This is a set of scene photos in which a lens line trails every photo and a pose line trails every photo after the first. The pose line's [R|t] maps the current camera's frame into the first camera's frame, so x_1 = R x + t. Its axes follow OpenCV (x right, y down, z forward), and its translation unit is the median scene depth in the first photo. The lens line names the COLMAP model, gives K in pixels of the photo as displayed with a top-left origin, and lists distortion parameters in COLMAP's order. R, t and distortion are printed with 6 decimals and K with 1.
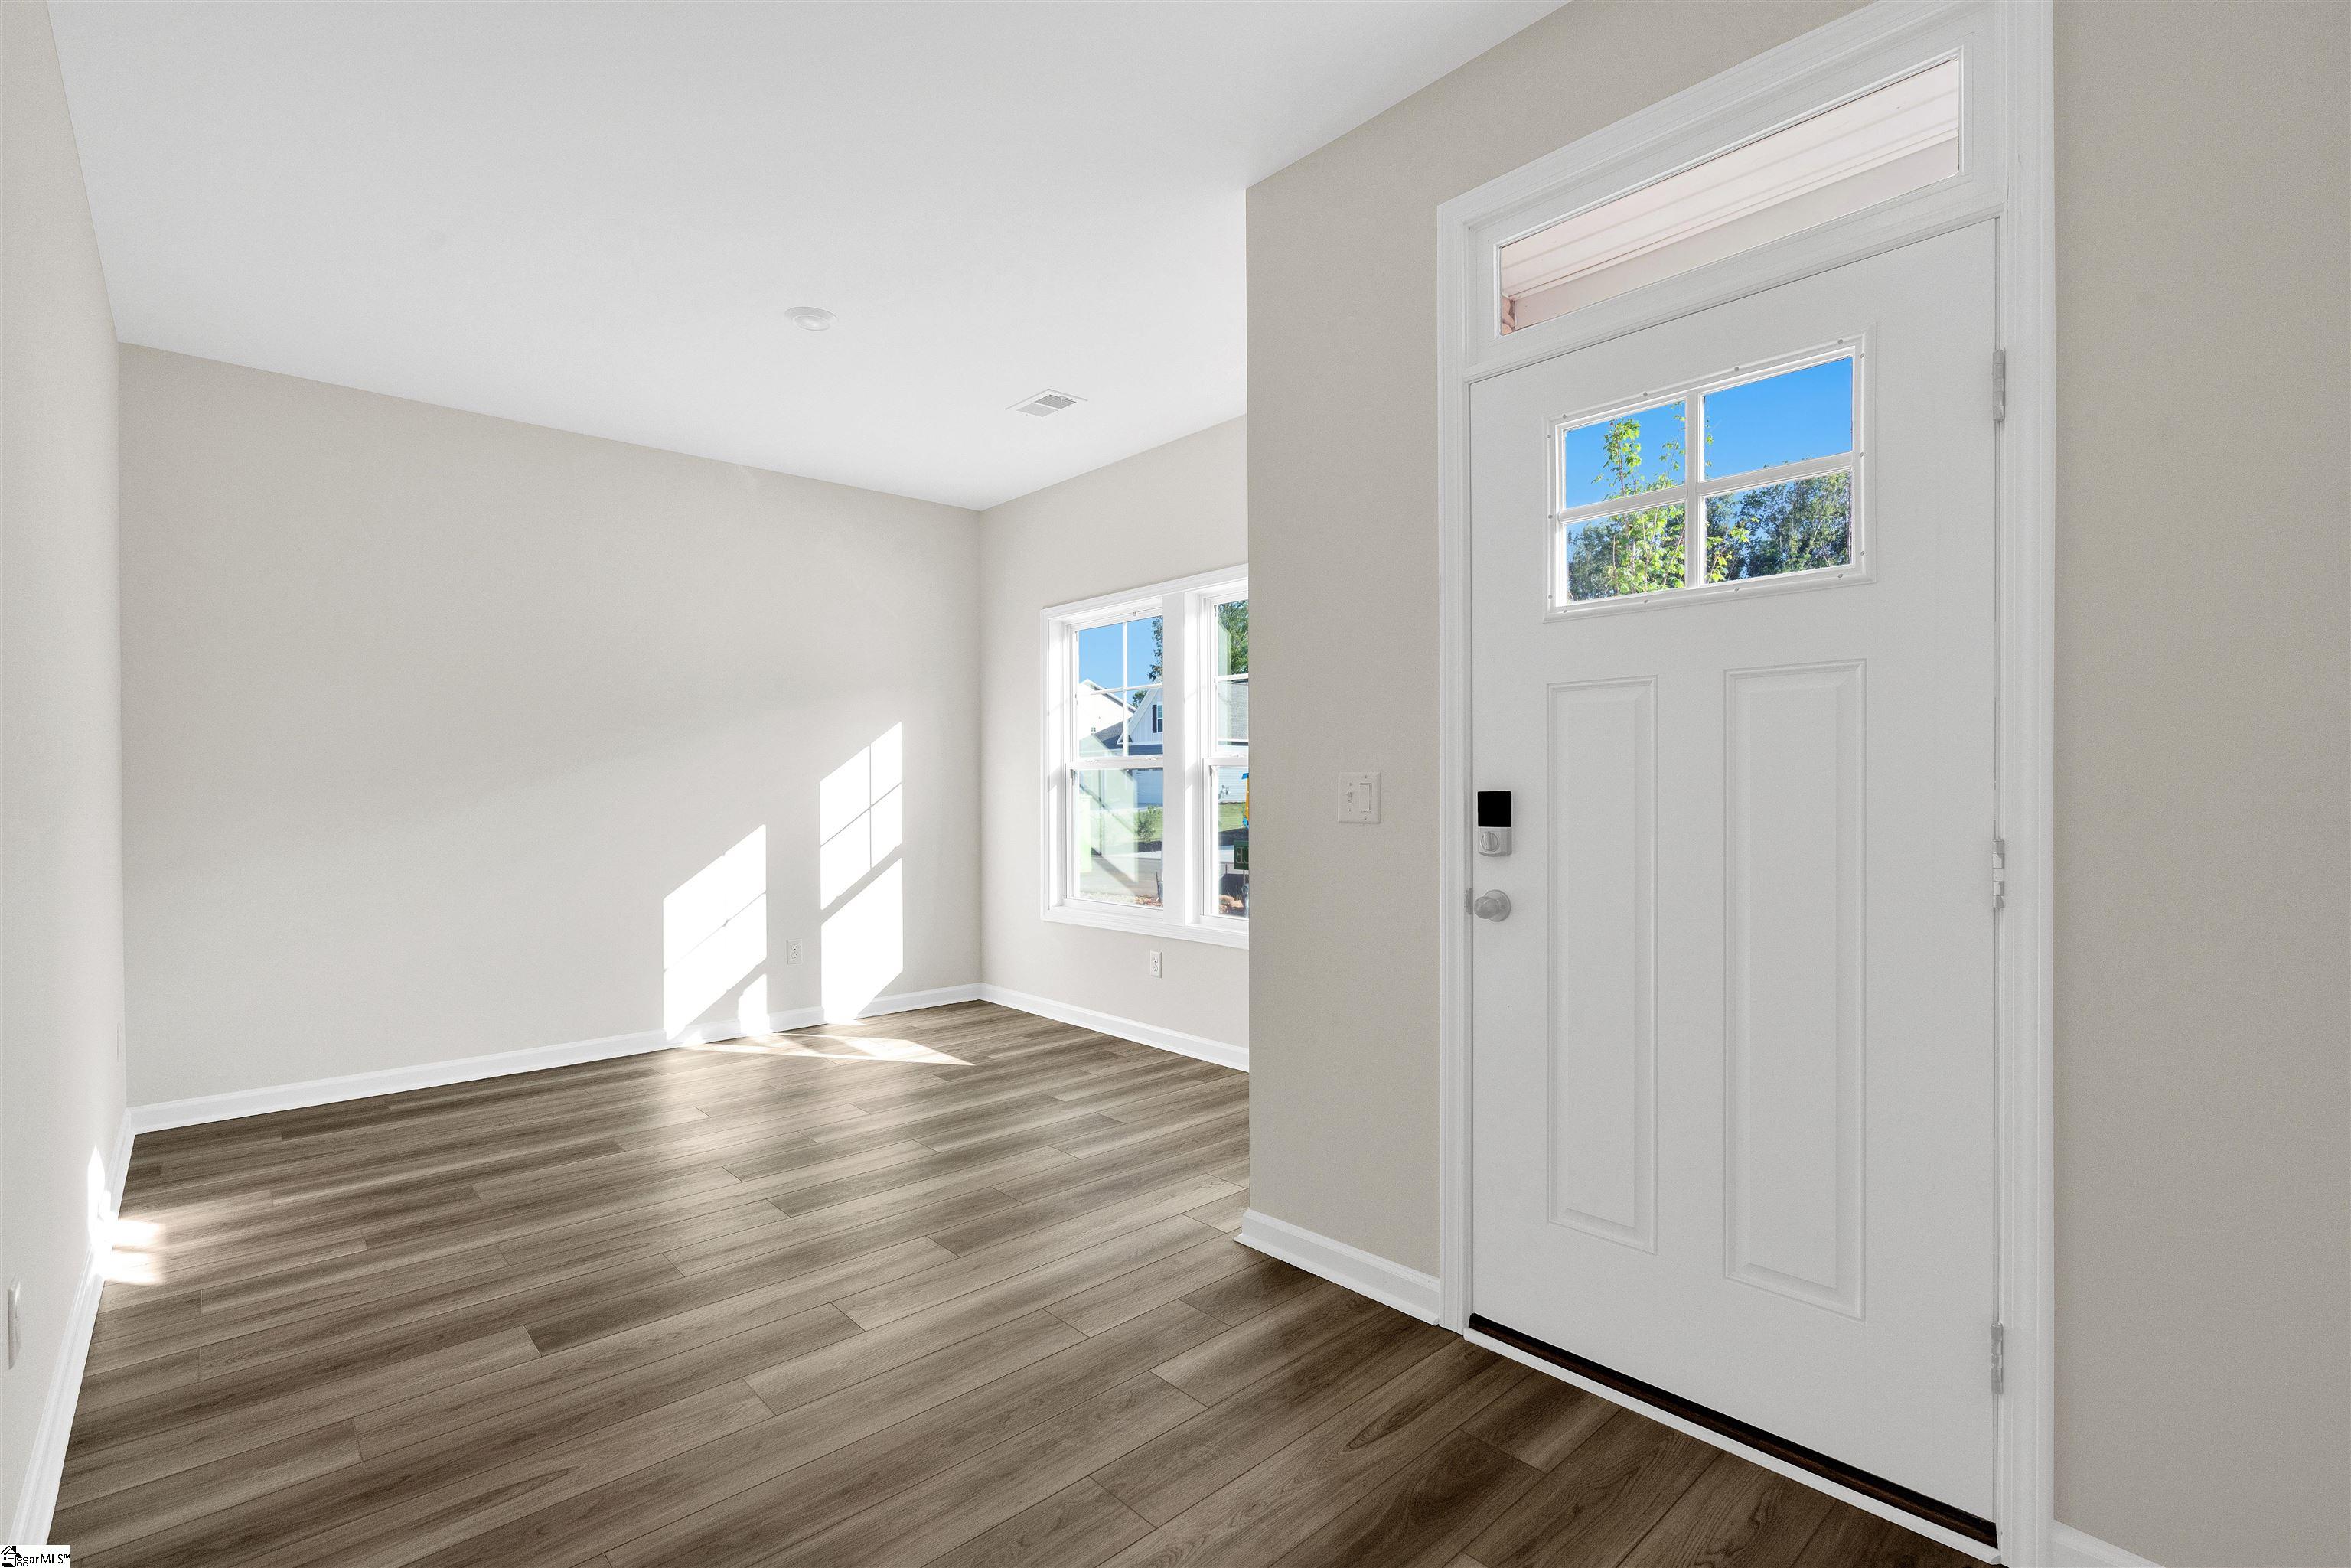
lens RADIAL K [[1069.6, 0, 1169.2], [0, 1069.6, 797.6], [0, 0, 1]] dist [-0.007294, 0.001449]
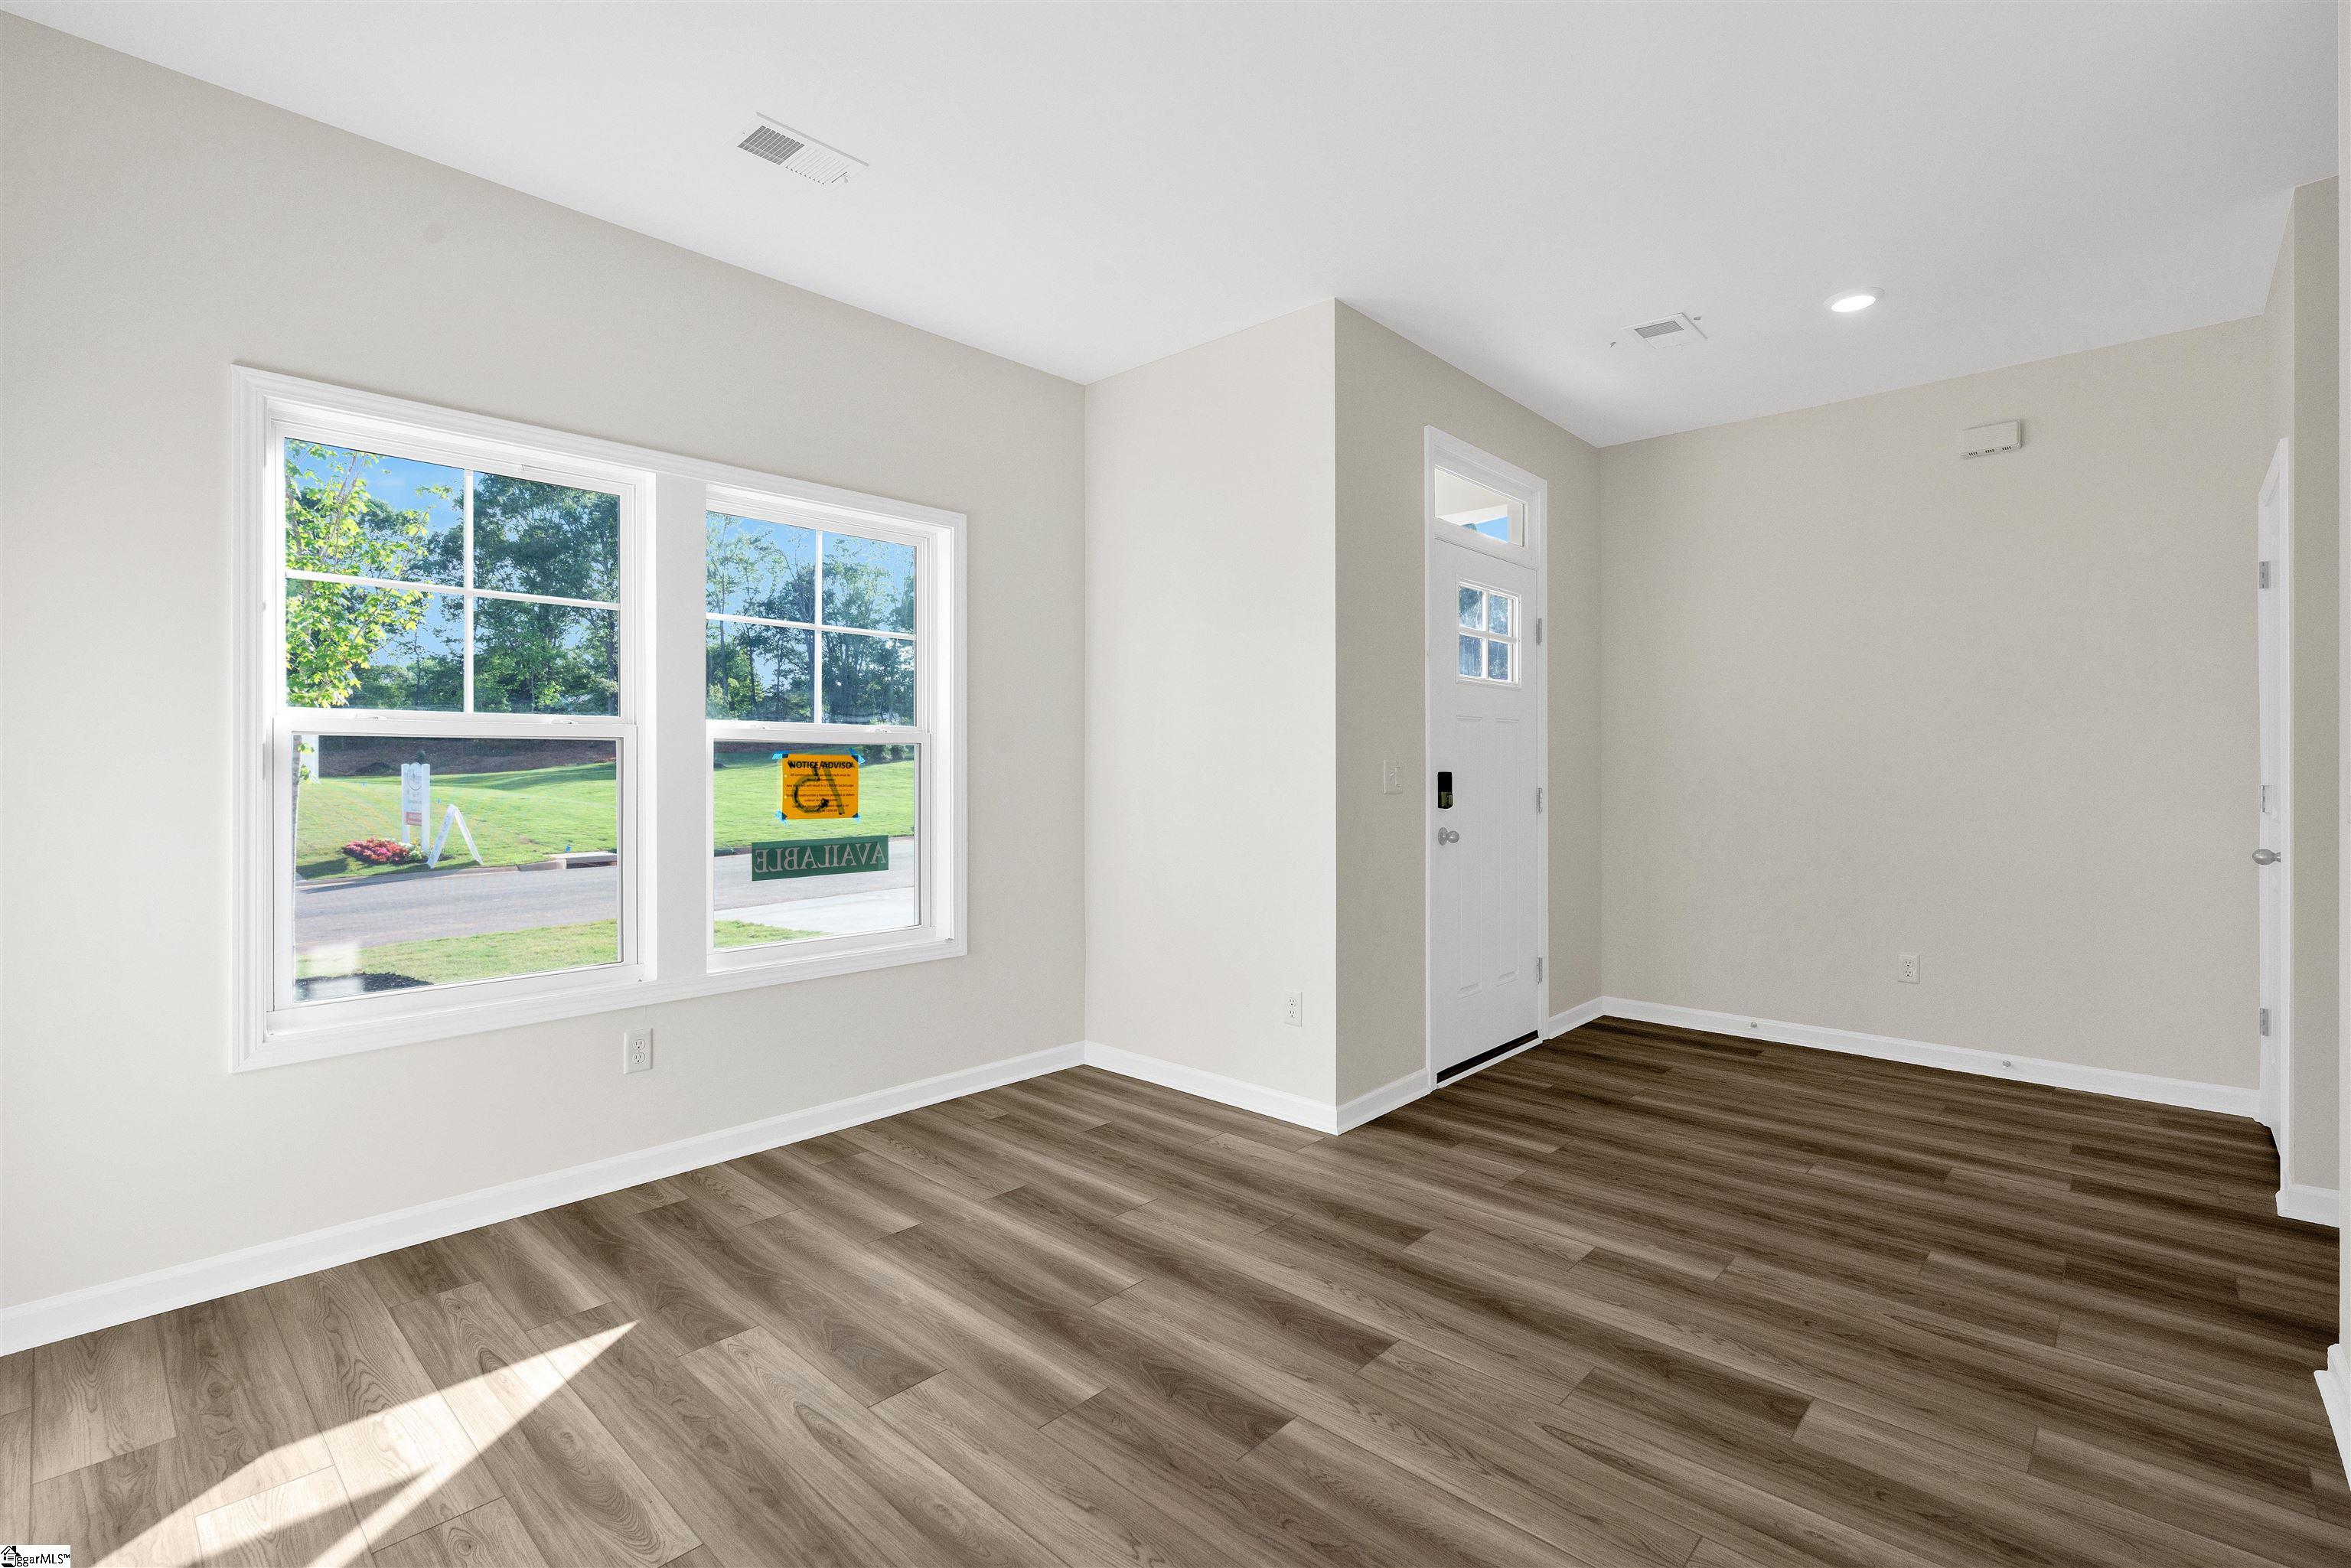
lens RADIAL K [[1069.6, 0, 1169.4], [0, 1069.6, 774.5], [0, 0, 1]] dist [-0.007294, 0.001449]
pose [[-0.087765, 0.000592, 0.996141, -1.369494], [0.009945, 0.999951, 0.000282, -0.007141], [-0.996092, 0.009932, -0.087766, 1.539466]]
